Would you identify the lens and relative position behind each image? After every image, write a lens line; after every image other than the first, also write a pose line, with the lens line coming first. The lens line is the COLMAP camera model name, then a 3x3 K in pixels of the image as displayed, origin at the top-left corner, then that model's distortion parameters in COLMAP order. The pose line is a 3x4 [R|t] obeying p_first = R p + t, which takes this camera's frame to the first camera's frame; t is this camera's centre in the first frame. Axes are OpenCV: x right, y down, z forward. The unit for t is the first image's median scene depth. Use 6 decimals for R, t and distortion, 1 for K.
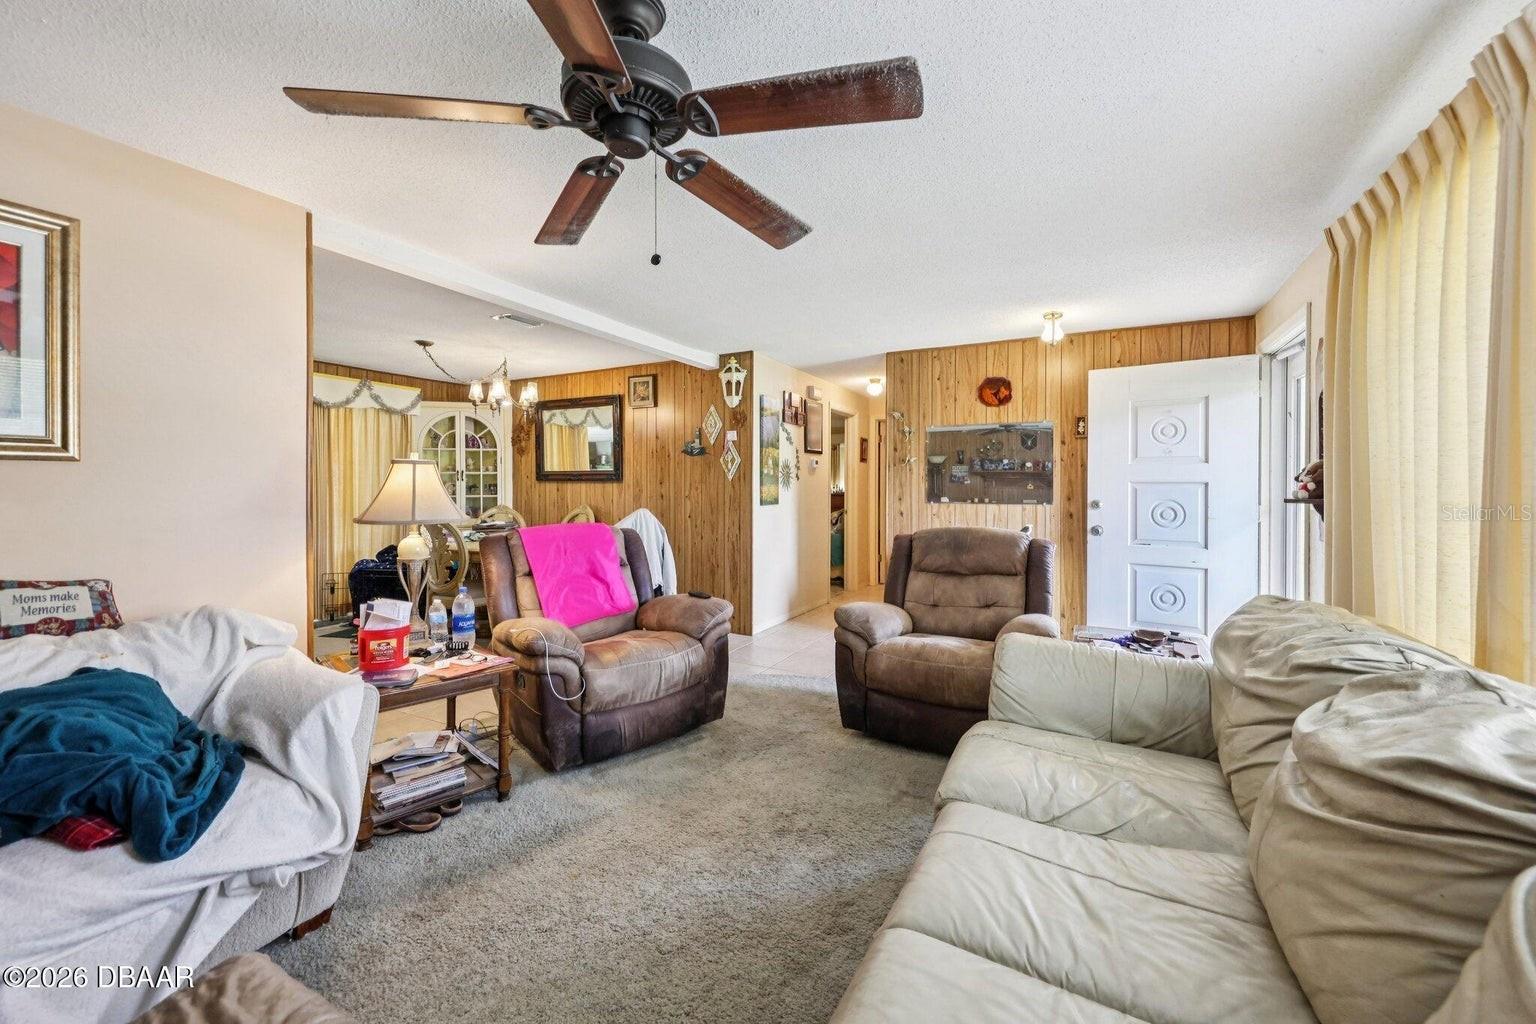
lens RADIAL K [[610.8, 0, 767.5], [0, 610.8, 488.9], [0, 0, 1]] dist [0.003641, -0.000233]
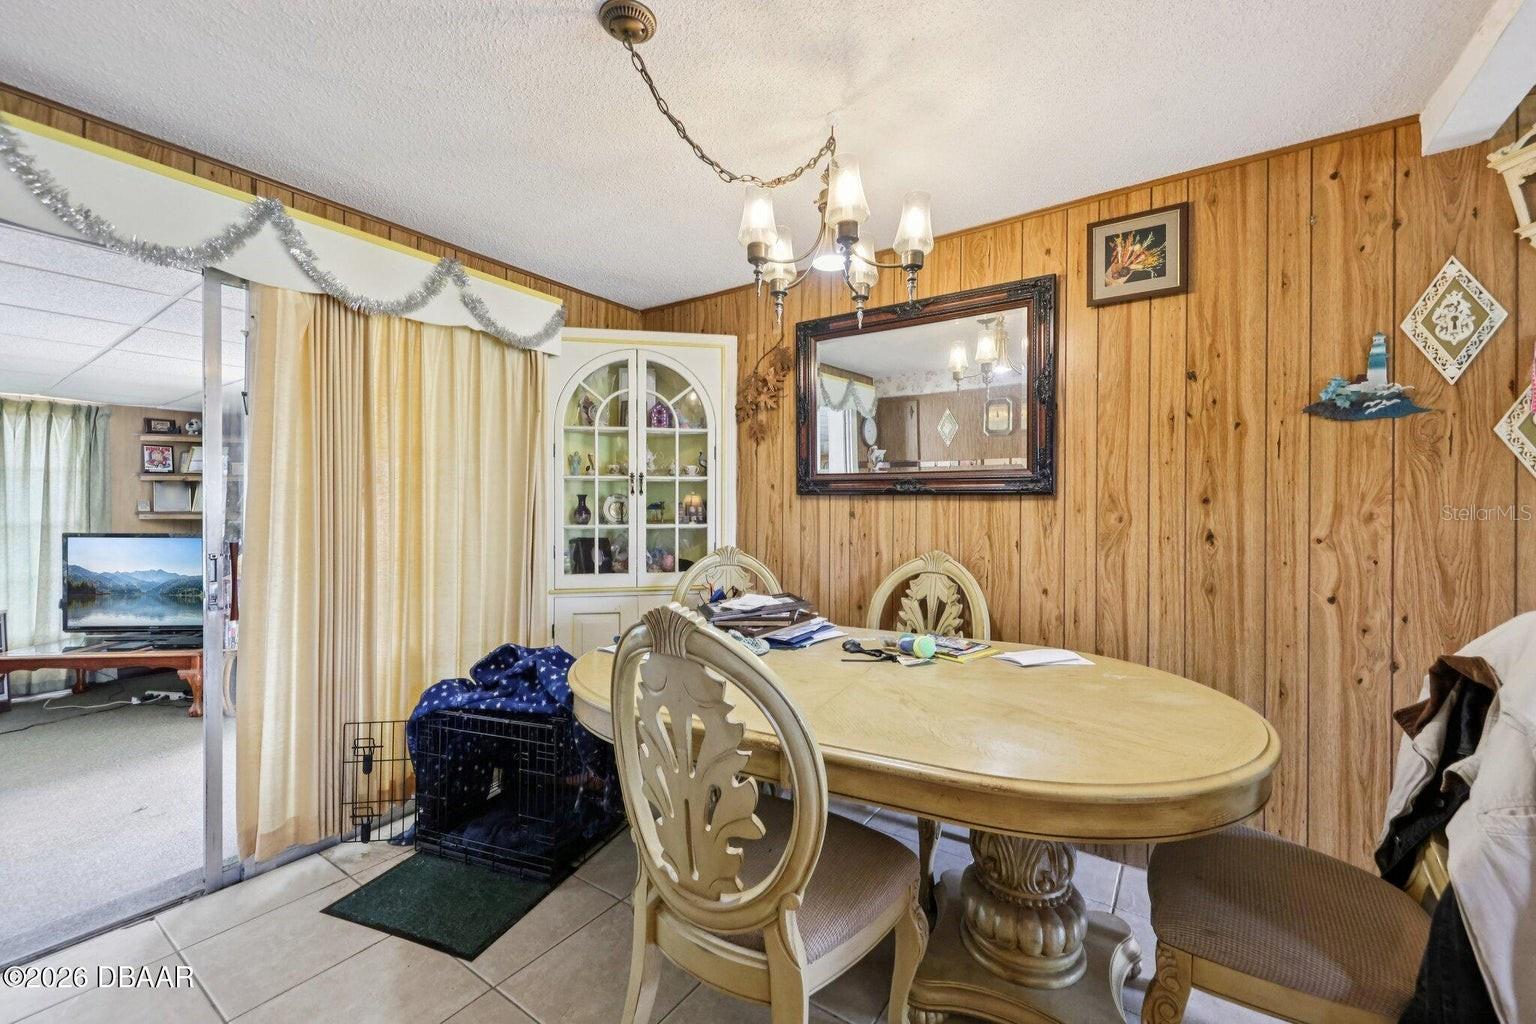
lens RADIAL K [[610.8, 0, 773.6], [0, 610.8, 506.5], [0, 0, 1]] dist [0.003641, -0.000233]
pose [[0.993400, 0.005489, -0.114566, -0.361140], [-0.005696, 0.999983, -0.001478, -0.004008], [0.114556, 0.002121, 0.993414, 0.567402]]
